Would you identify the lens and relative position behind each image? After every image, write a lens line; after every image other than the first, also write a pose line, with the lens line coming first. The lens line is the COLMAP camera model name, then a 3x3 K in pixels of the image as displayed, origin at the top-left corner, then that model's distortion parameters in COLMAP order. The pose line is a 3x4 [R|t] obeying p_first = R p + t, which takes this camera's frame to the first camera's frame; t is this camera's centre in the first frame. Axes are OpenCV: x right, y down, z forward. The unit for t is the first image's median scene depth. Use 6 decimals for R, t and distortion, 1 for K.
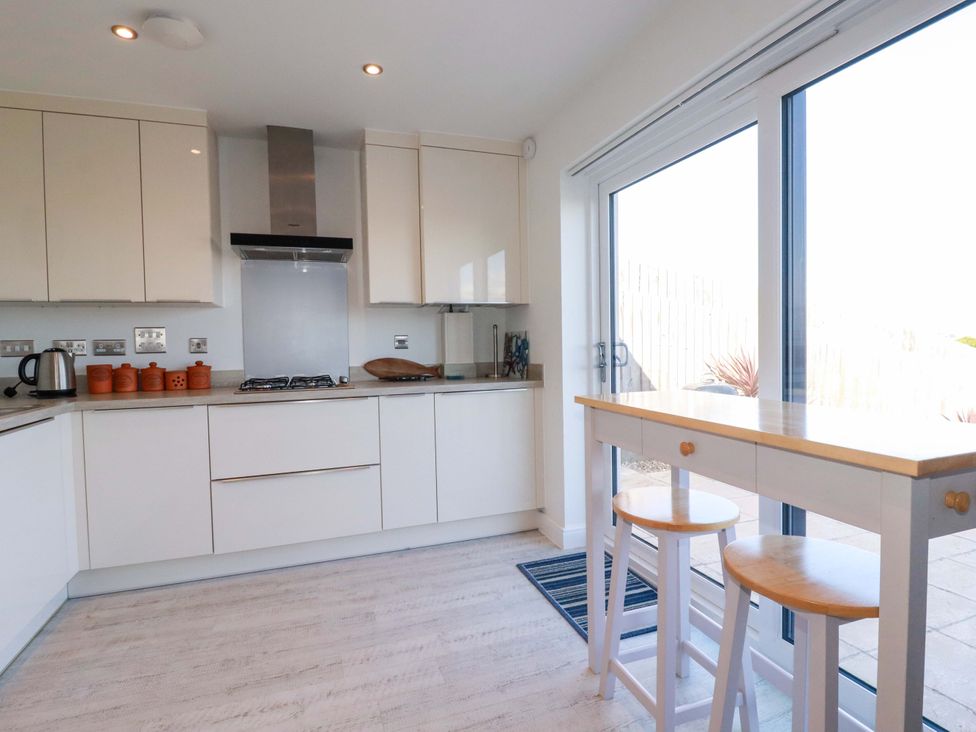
lens RADIAL K [[507.3, 0, 489.7], [0, 507.3, 360.9], [0, 0, 1]] dist [0.000221, -0.013551]
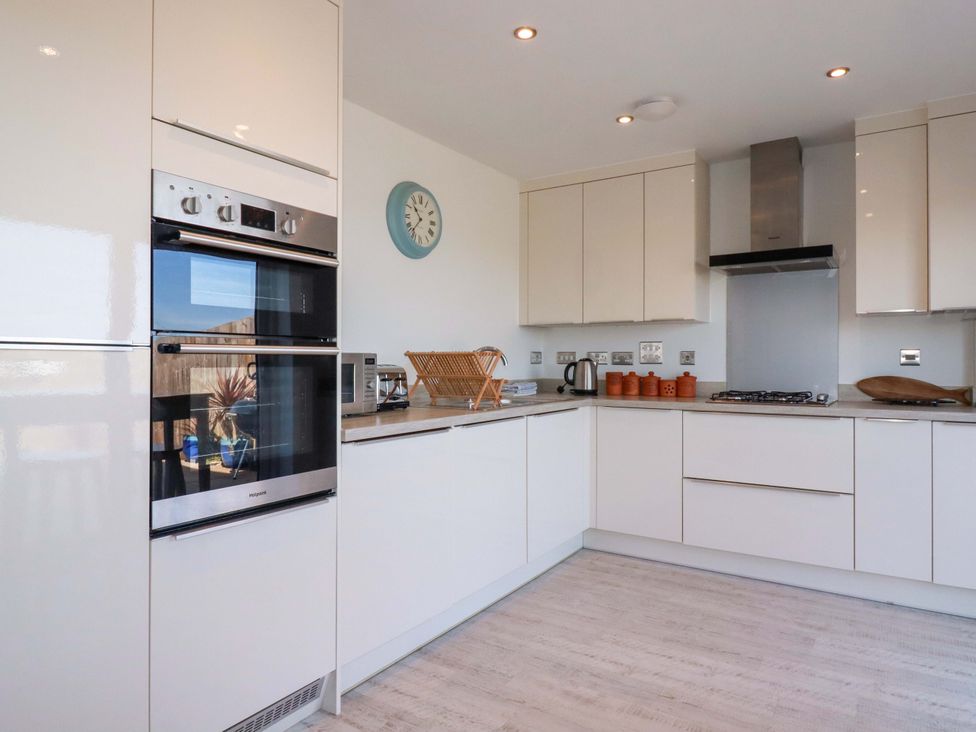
lens RADIAL K [[619.0, 0, 489.6], [0, 619.0, 358.6], [0, 0, 1]] dist [-0.000447, -0.000645]
pose [[0.604858, 0.016517, -0.796162, 0.250302], [-0.039560, 0.999174, -0.009327, 0.000824], [0.795350, 0.037138, 0.605011, -0.167613]]
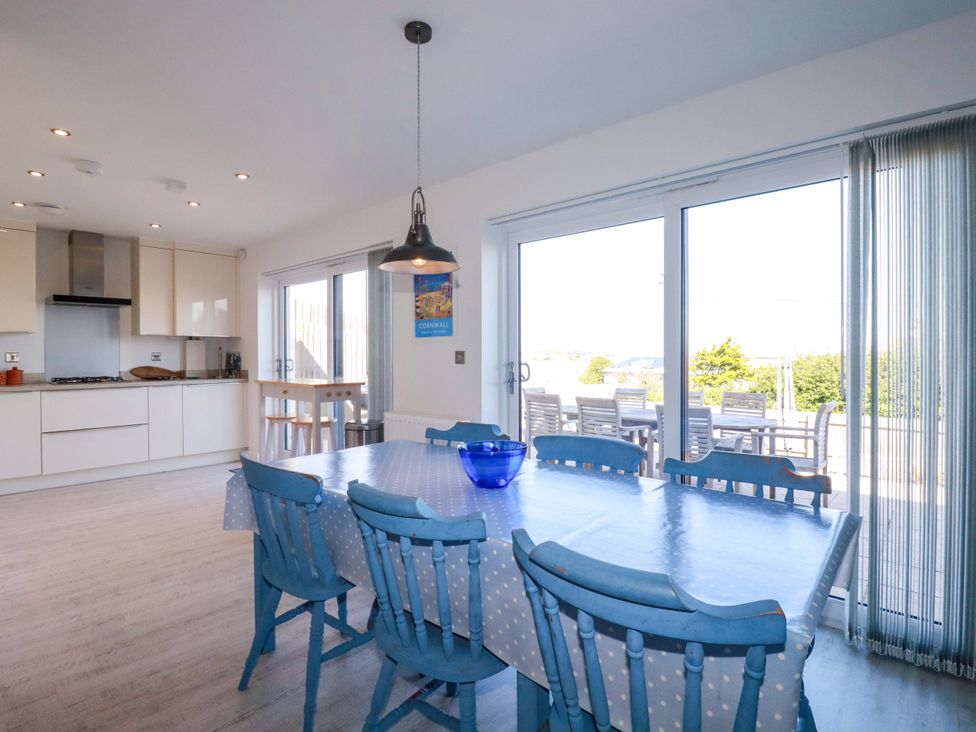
lens RADIAL K [[507.3, 0, 489.7], [0, 507.3, 360.9], [0, 0, 1]] dist [0.000221, -0.013551]
pose [[0.878428, 0.011821, 0.477728, -0.007697], [0.000282, 0.999681, -0.025255, 0.022355], [-0.477874, 0.022320, 0.878145, -1.168173]]
